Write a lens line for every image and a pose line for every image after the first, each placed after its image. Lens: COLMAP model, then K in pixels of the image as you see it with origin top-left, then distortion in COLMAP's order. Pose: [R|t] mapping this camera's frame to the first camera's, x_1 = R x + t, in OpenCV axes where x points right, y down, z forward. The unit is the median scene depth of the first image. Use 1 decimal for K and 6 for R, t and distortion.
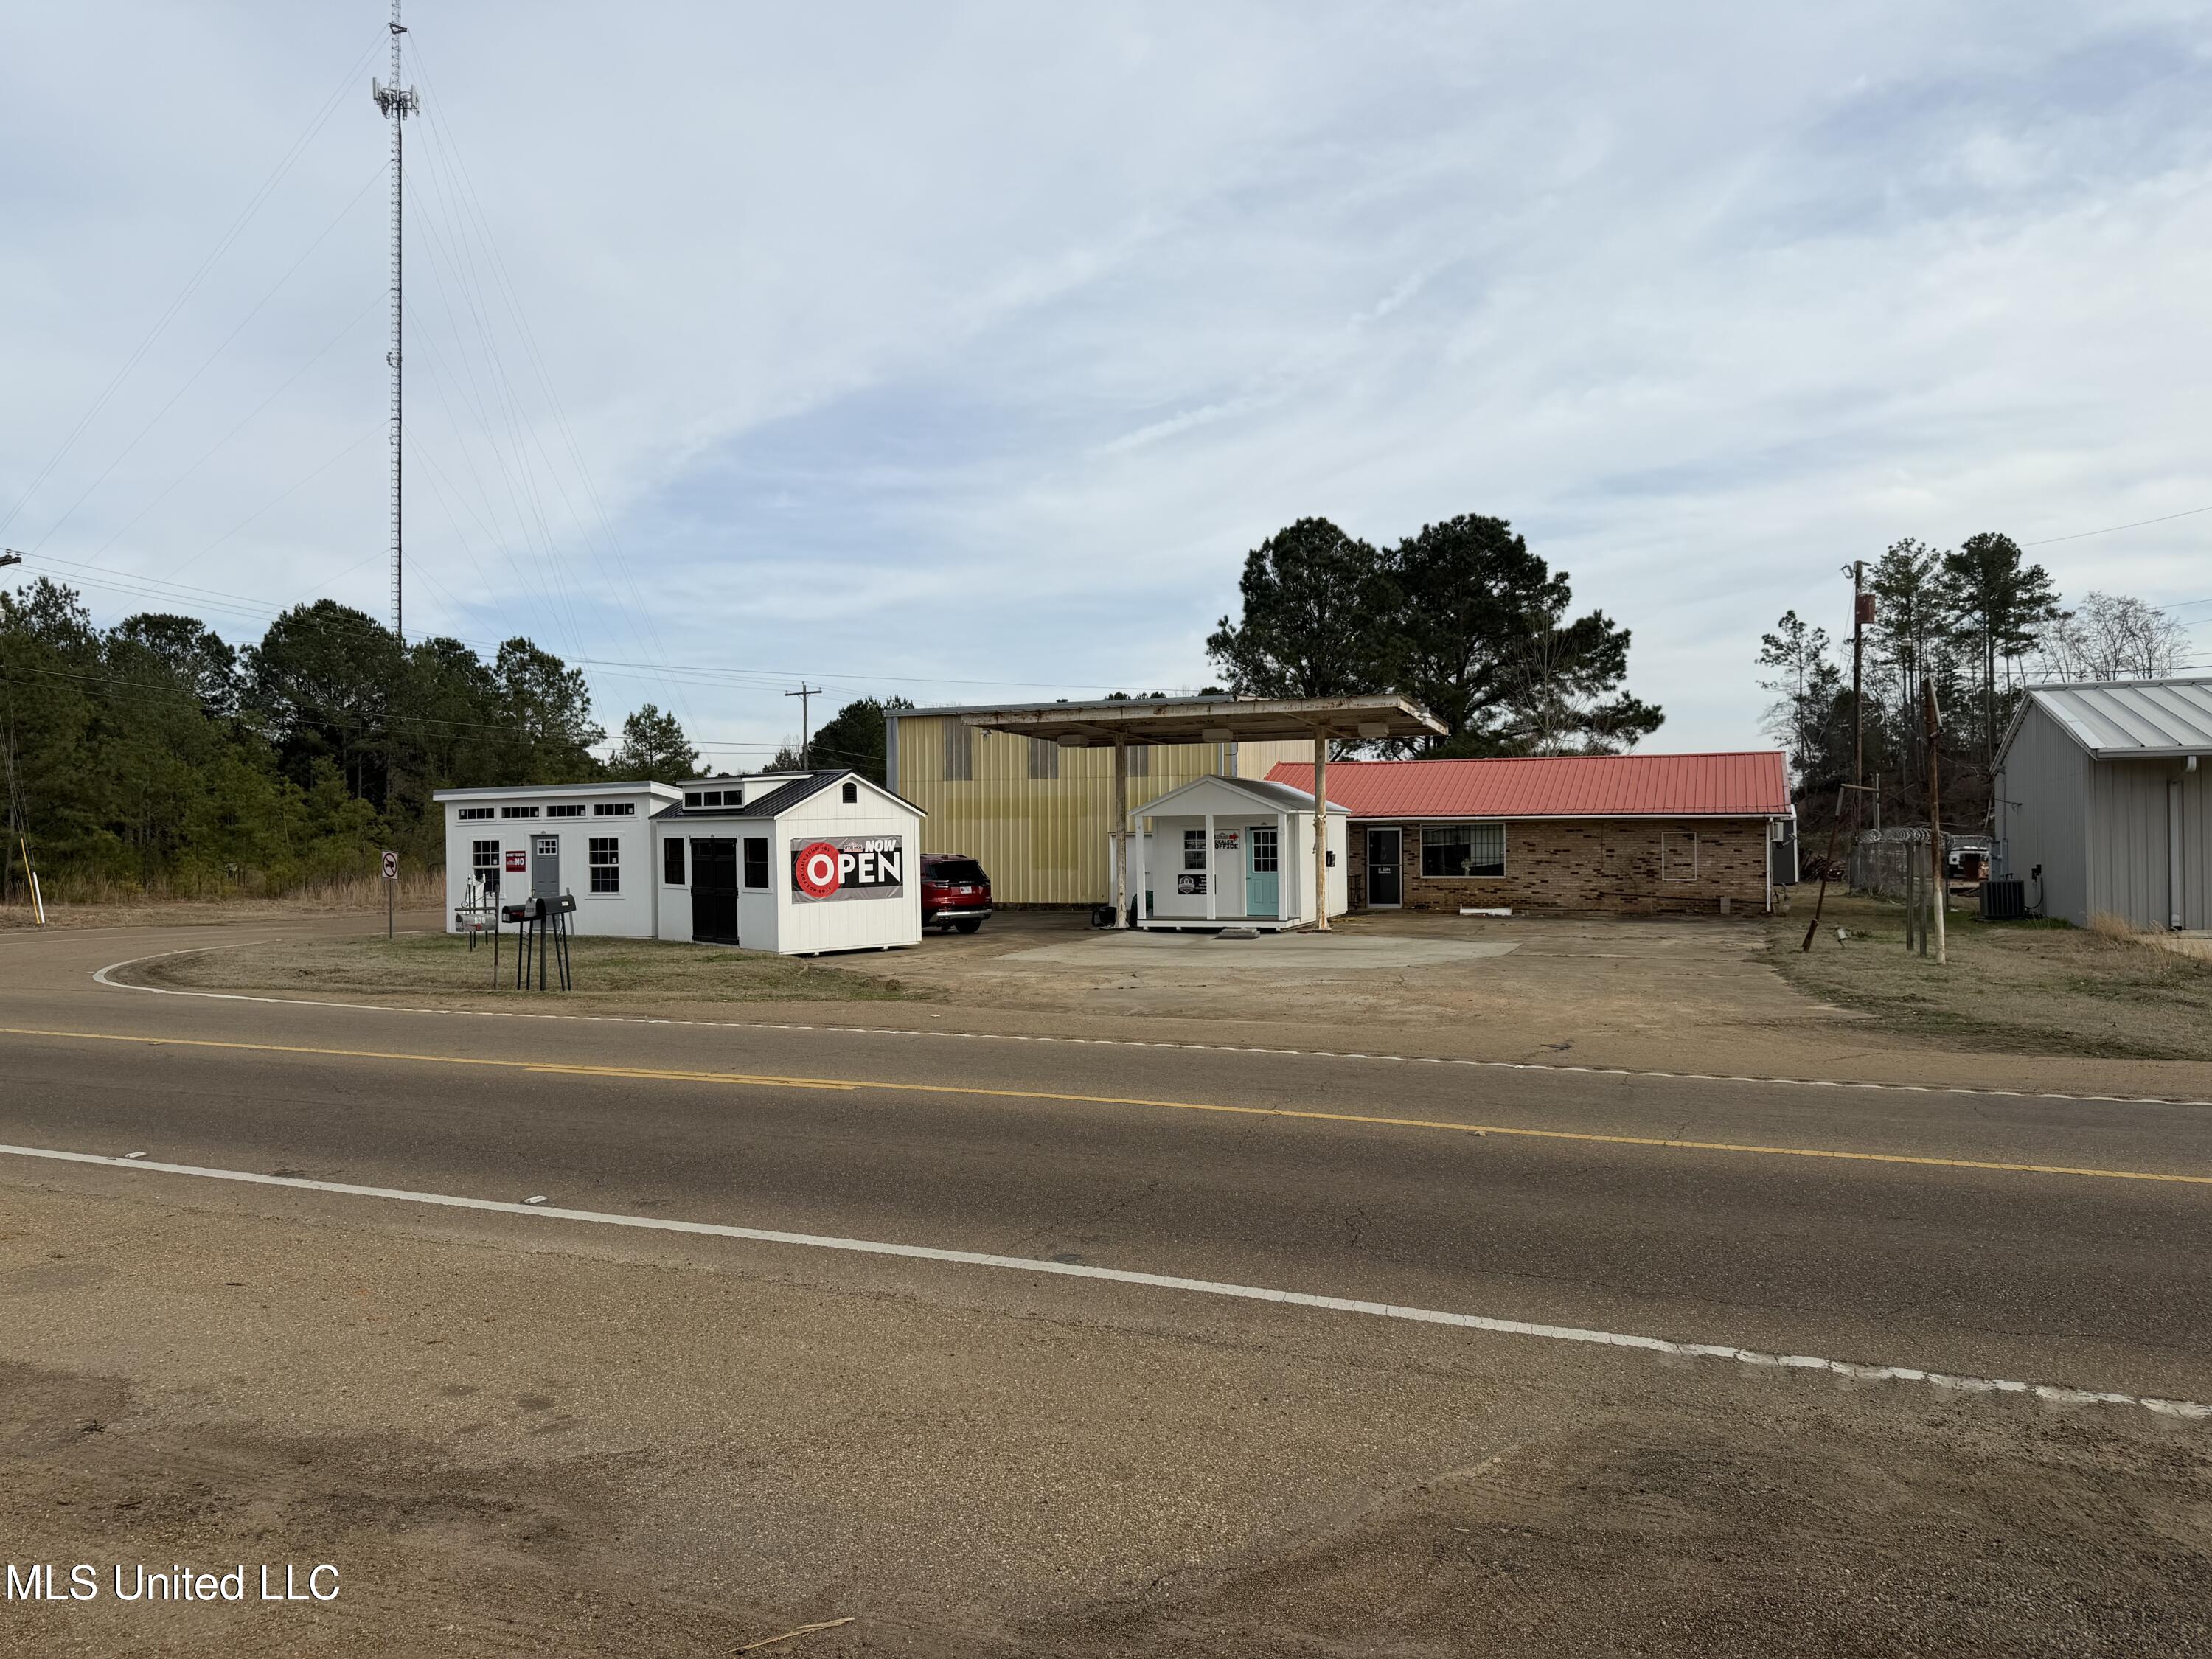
lens RADIAL K [[1509.6, 0, 1106.0], [0, 1509.6, 829.5], [0, 0, 1]] dist [0.120068, -0.167807]
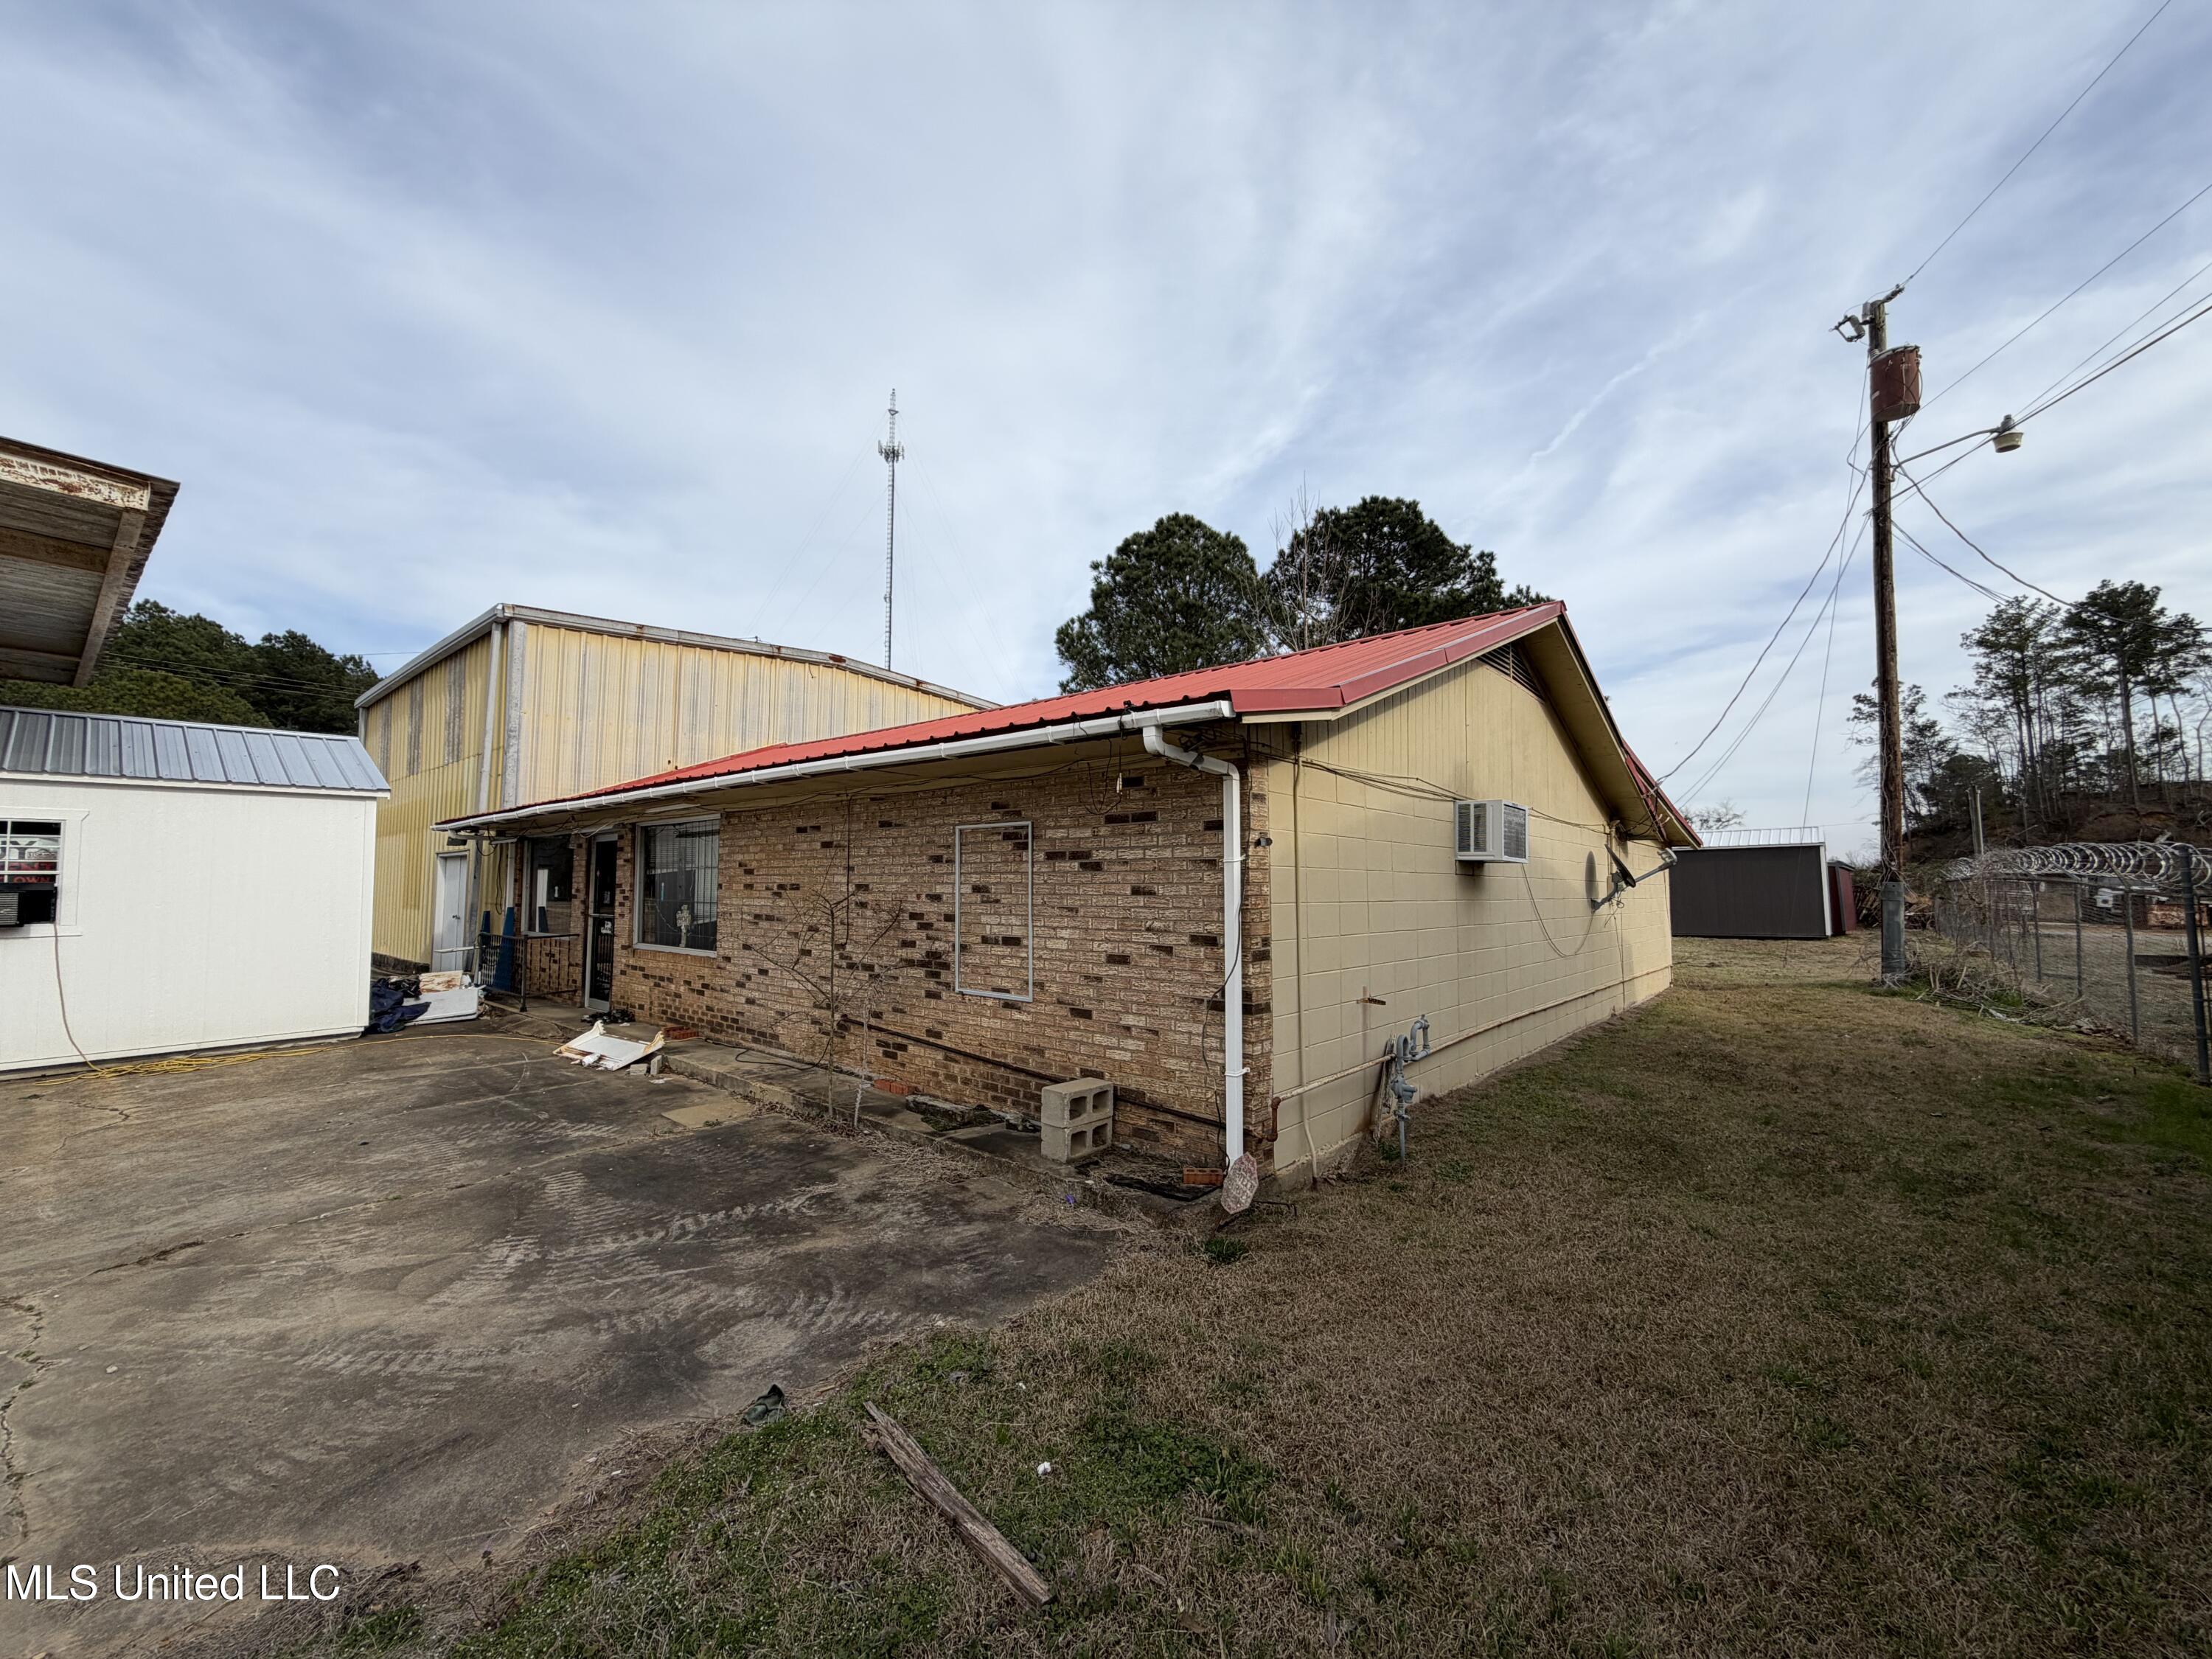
lens RADIAL K [[852.9, 0, 1118.3], [0, 852.9, 832.8], [0, 0, 1]] dist [0.000818, 0.000066]
pose [[0.942999, -0.013013, -0.332541, 0.435013], [-0.002165, 0.998974, -0.045231, 0.010051], [0.332788, 0.043372, 0.942004, 0.834187]]
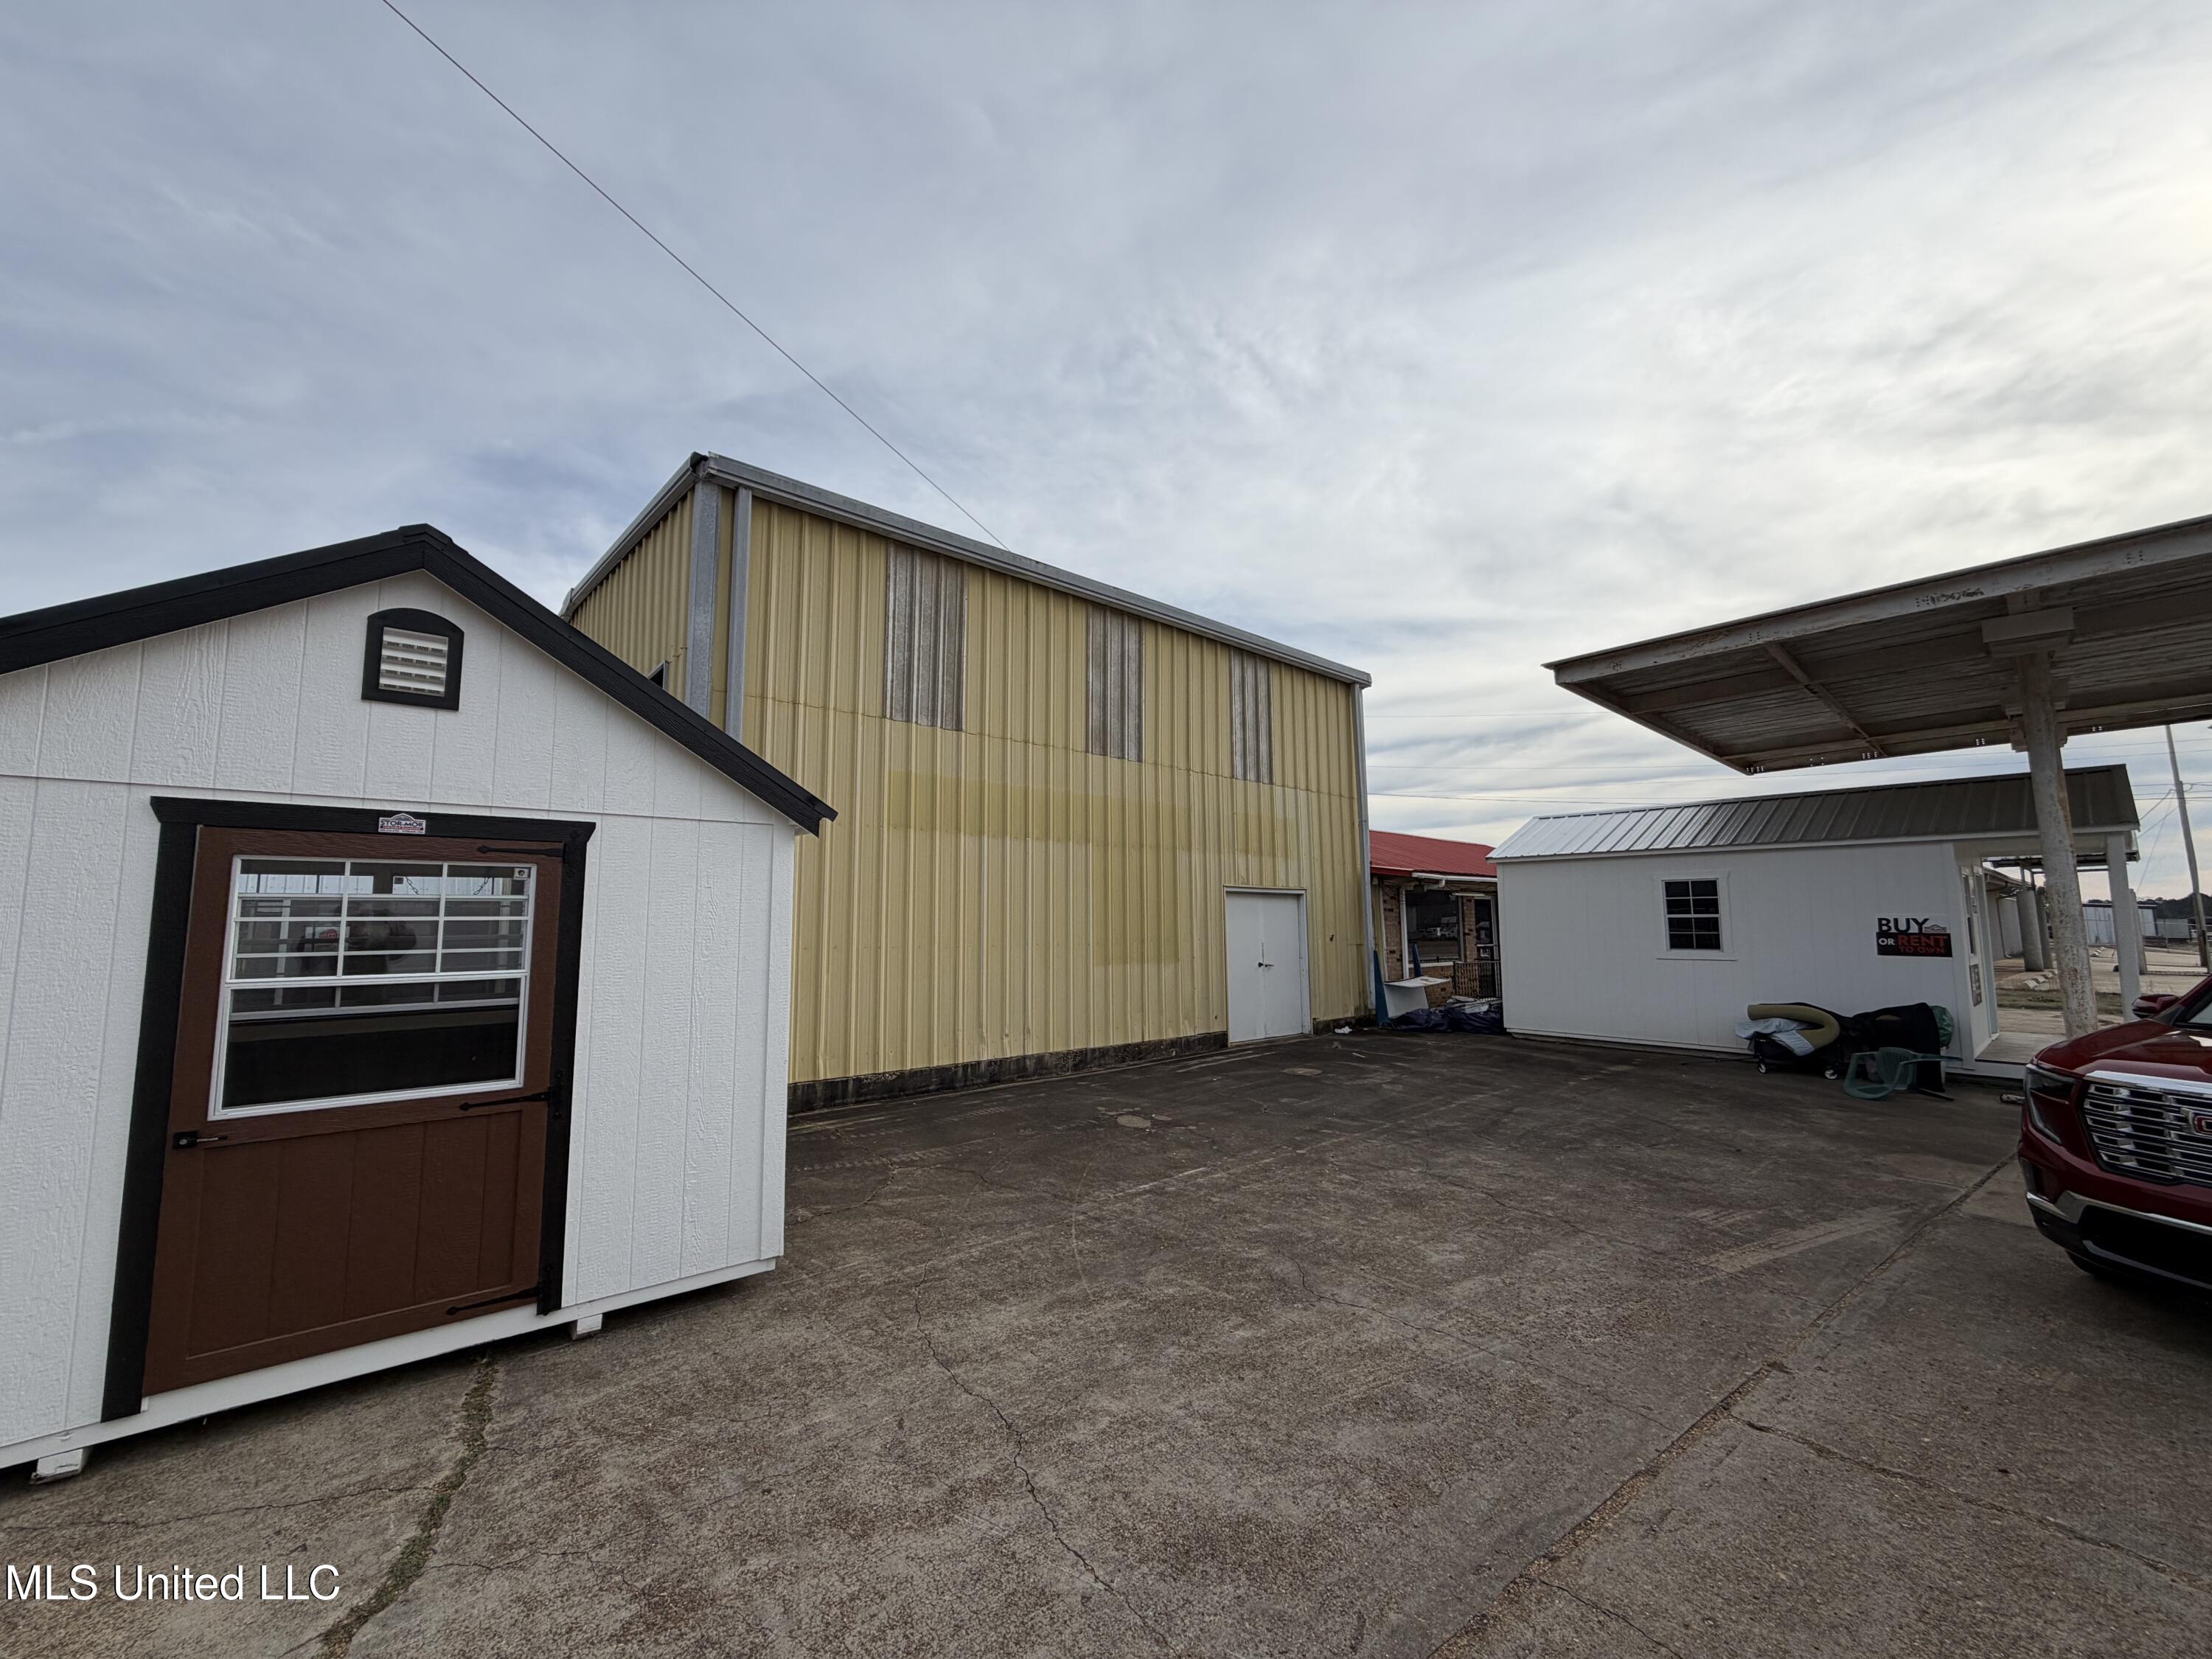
lens RADIAL K [[882.1, 0, 1106.0], [0, 882.1, 829.5], [0, 0, 1]] dist [0.000158, 0.000166]
pose [[0.441633, 0.102377, 0.891336, -0.304577], [-0.009692, 0.993955, -0.109362, 0.017122], [-0.897143, 0.039659, 0.439956, 0.999110]]
